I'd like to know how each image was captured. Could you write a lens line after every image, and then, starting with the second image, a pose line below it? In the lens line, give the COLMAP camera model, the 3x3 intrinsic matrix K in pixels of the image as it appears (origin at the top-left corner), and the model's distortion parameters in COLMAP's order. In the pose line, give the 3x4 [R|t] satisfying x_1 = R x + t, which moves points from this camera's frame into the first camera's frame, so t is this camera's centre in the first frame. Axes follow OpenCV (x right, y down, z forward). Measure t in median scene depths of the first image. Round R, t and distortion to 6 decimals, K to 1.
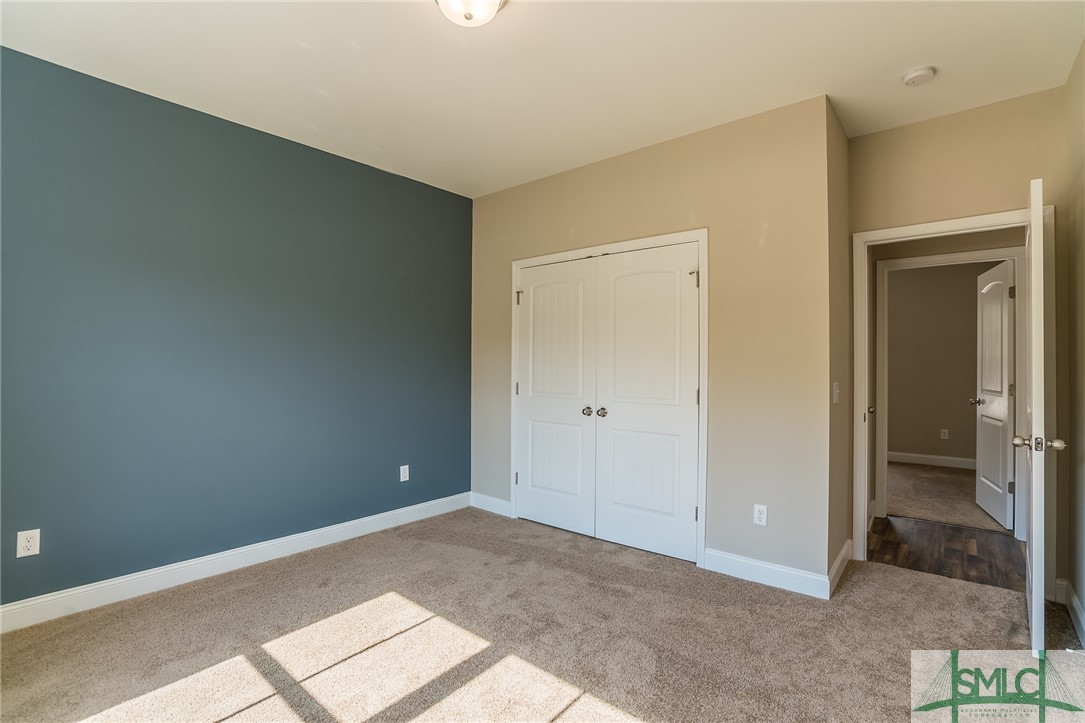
lens RADIAL K [[509.9, 0, 545.8], [0, 509.9, 361.2], [0, 0, 1]] dist [-0.053629, 0.018594]
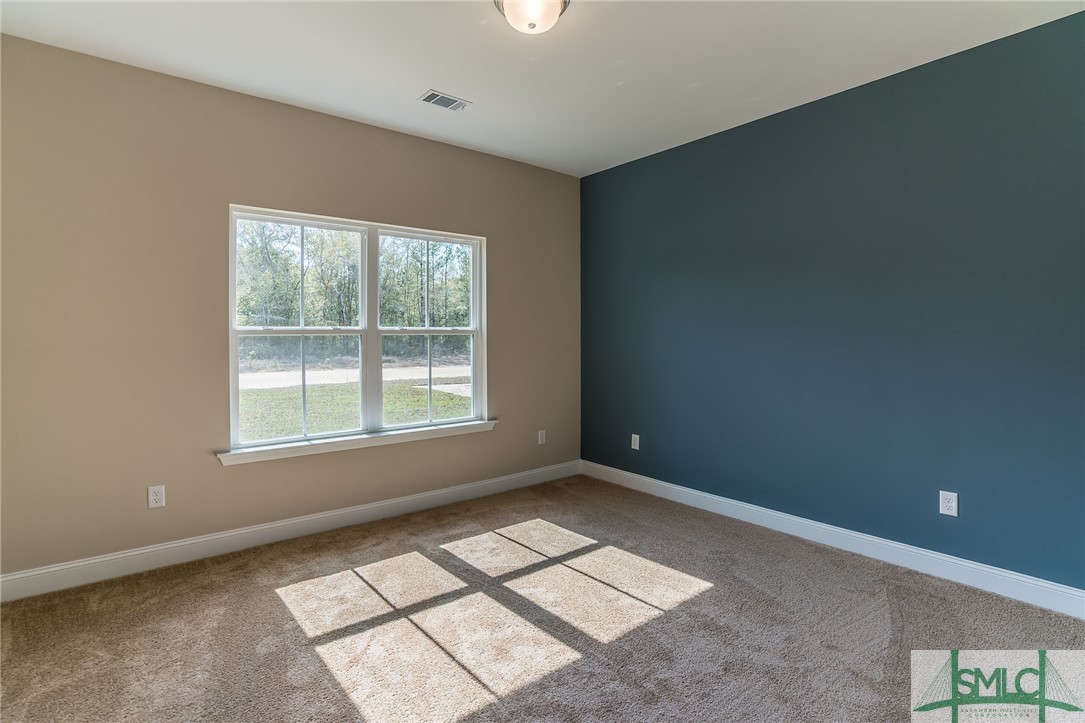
lens RADIAL K [[509.9, 0, 533.7], [0, 509.9, 337.4], [0, 0, 1]] dist [-0.053629, 0.018594]
pose [[-0.193094, -0.006814, -0.981157, 0.577360], [-0.001104, 0.999977, -0.006728, 0.015317], [0.981180, -0.000216, -0.193097, 0.761113]]
